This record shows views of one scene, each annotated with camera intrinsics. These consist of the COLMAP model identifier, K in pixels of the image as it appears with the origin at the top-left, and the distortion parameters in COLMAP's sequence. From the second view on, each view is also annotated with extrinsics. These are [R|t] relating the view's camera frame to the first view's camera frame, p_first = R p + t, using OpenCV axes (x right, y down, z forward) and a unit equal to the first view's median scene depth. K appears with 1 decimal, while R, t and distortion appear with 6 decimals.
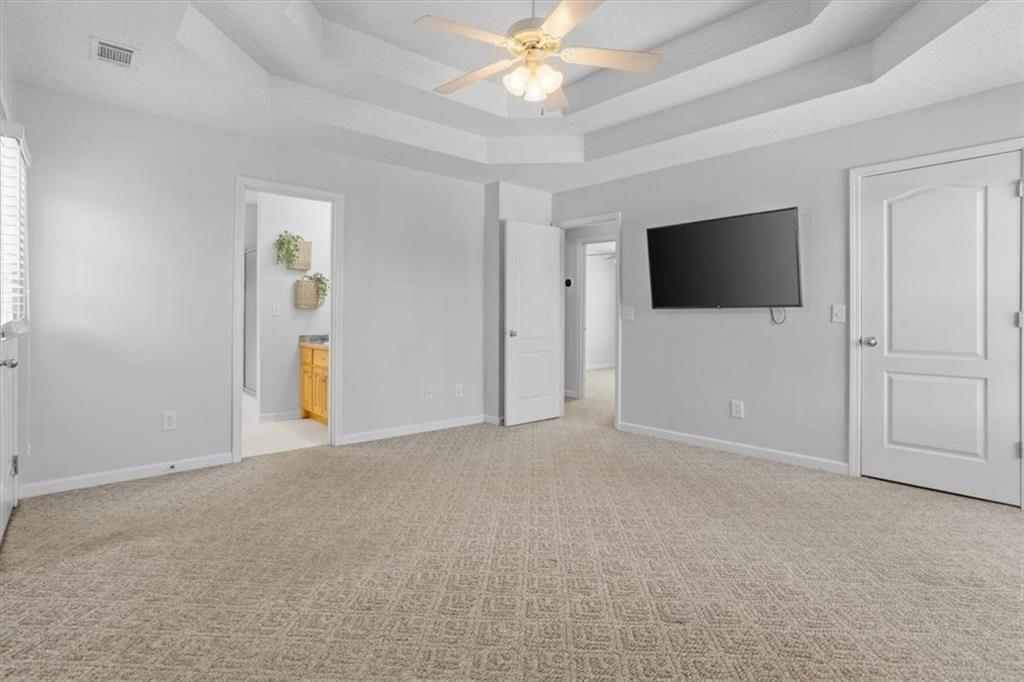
lens RADIAL K [[503.3, 0, 509.3], [0, 503.3, 320.1], [0, 0, 1]] dist [-0.044392, 0.022572]
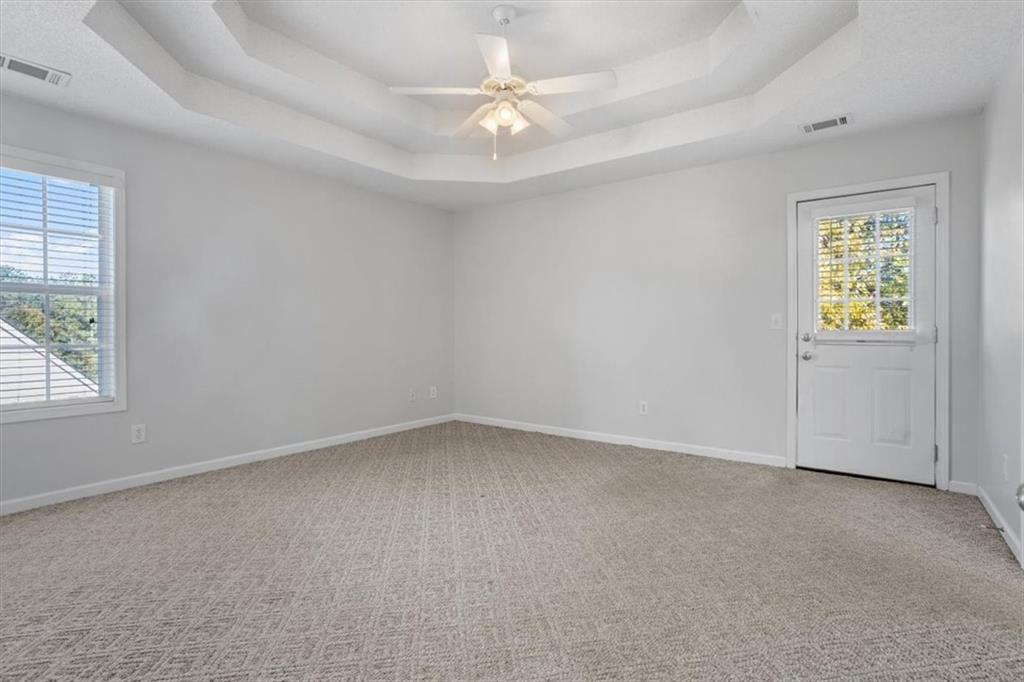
lens RADIAL K [[494.4, 0, 517.8], [0, 494.4, 347.7], [0, 0, 1]] dist [-0.043542, 0.000090]
pose [[-0.977331, 0.002718, -0.211702, 0.236630], [-0.006014, 0.999158, 0.040592, -0.004929], [0.211634, 0.040945, -0.976491, 1.944744]]
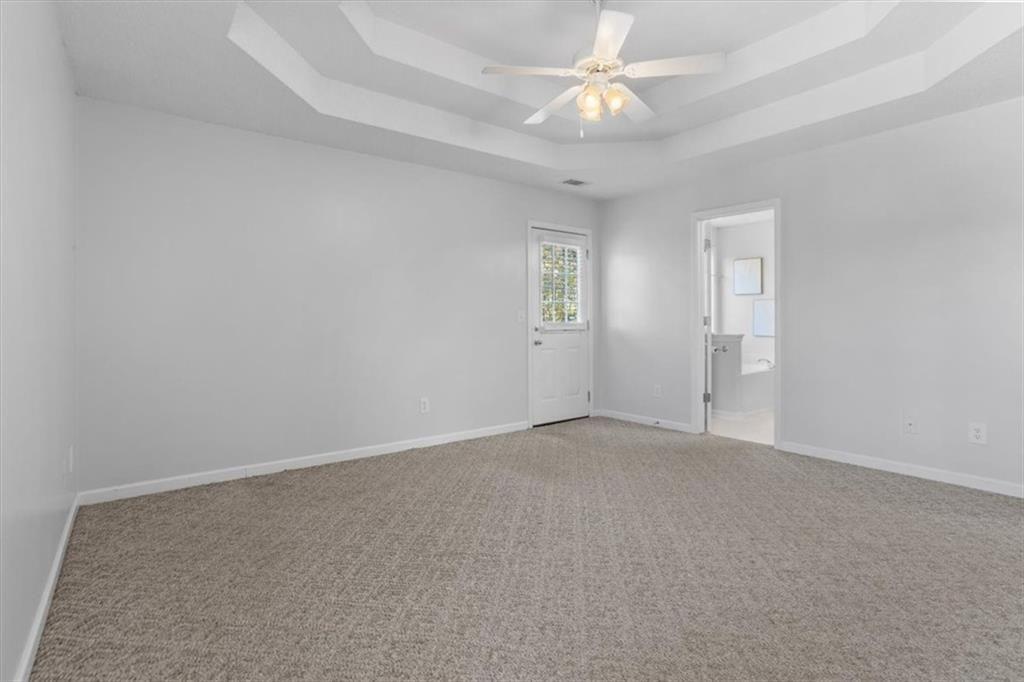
lens RADIAL K [[503.3, 0, 509.3], [0, 503.3, 320.1], [0, 0, 1]] dist [-0.044392, 0.022572]
pose [[-0.064745, -0.003582, -0.997895, 1.058242], [0.001167, 0.999993, -0.003665, -0.007159], [0.997901, -0.001402, -0.064740, 0.817057]]
